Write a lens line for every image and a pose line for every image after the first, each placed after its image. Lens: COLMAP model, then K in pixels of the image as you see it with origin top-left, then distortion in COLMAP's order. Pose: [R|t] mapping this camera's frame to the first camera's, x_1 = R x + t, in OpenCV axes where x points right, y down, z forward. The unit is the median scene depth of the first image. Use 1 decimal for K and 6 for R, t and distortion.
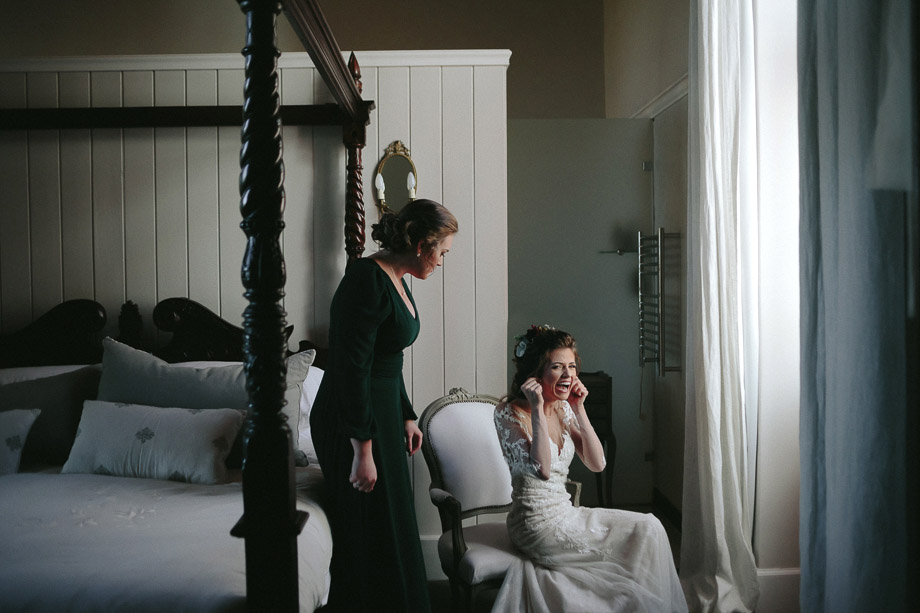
lens RADIAL K [[986.5, 0, 460.0], [0, 986.5, 306.5], [0, 0, 1]] dist [-0.118503, 0.024790]
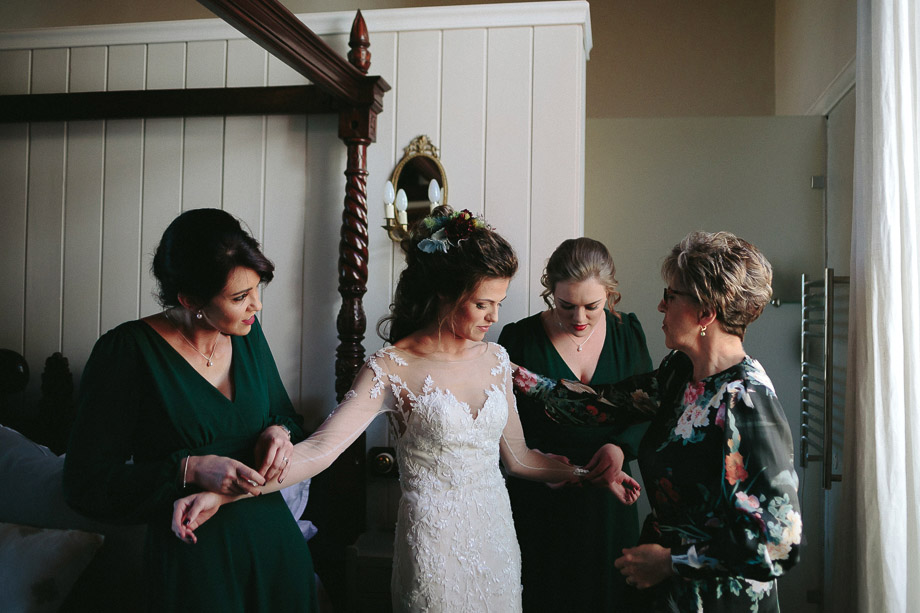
lens RADIAL K [[986.5, 0, 460.0], [0, 986.5, 306.5], [0, 0, 1]] dist [-0.118503, 0.024790]
pose [[0.977404, 0.026767, -0.209678, 0.111336], [-0.034703, 0.998810, -0.034261, -0.025888], [0.208512, 0.040763, 0.977170, 0.336147]]
